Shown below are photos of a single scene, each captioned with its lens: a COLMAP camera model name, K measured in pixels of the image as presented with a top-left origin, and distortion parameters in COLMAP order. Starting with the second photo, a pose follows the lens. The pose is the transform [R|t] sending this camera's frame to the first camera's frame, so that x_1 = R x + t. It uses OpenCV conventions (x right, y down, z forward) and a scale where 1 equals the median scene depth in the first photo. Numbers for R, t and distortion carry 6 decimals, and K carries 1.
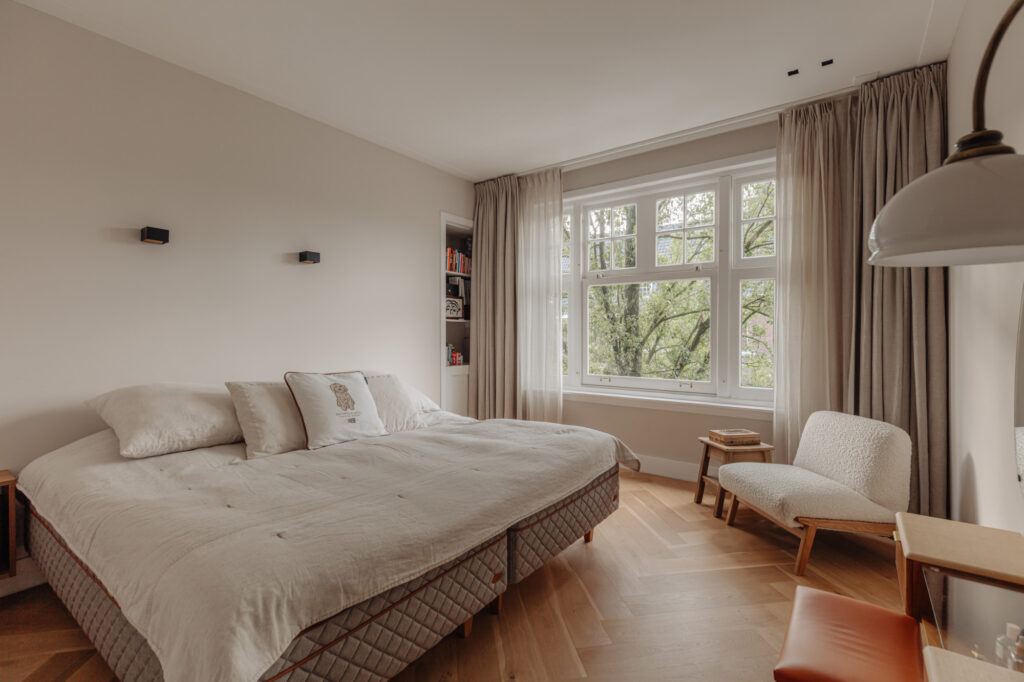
lens RADIAL K [[459.1, 0, 516.1], [0, 459.1, 333.4], [0, 0, 1]] dist [0.003060, -0.000776]
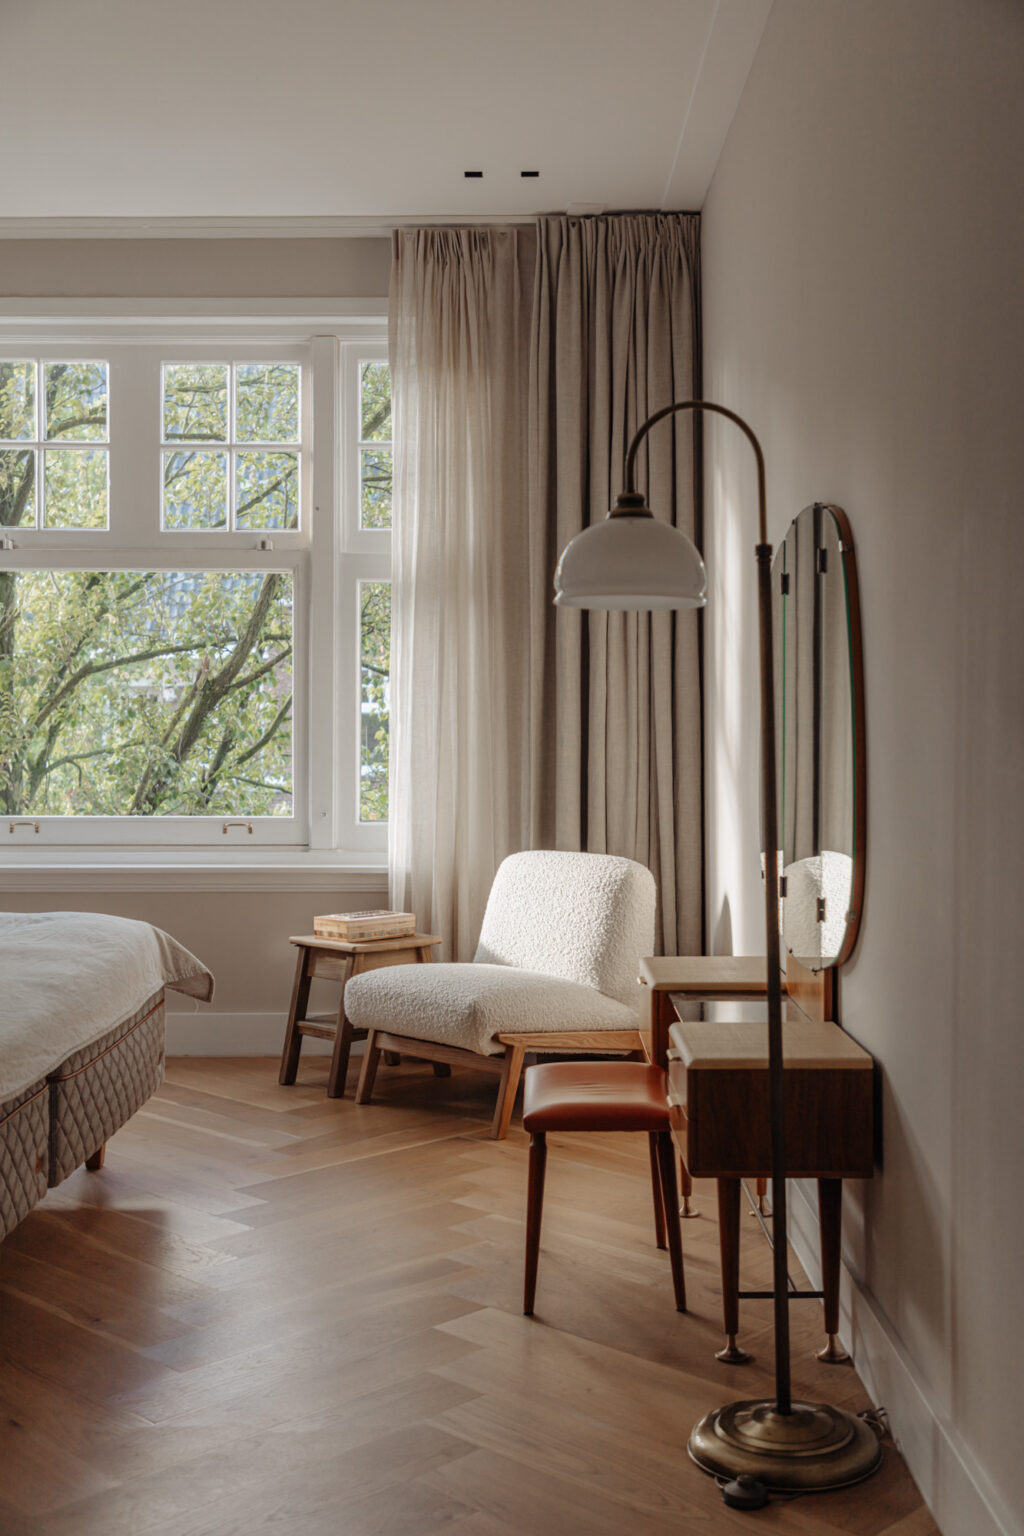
lens RADIAL K [[1807.0, 0, 512.0], [0, 1807.0, 768.0], [0, 0, 1]] dist [0.082020, -0.000730]
pose [[0.806511, -0.019126, 0.590909, -0.568014], [0.007646, 0.999730, 0.021923, 0.037527], [-0.591169, -0.013163, 0.806440, -0.656452]]
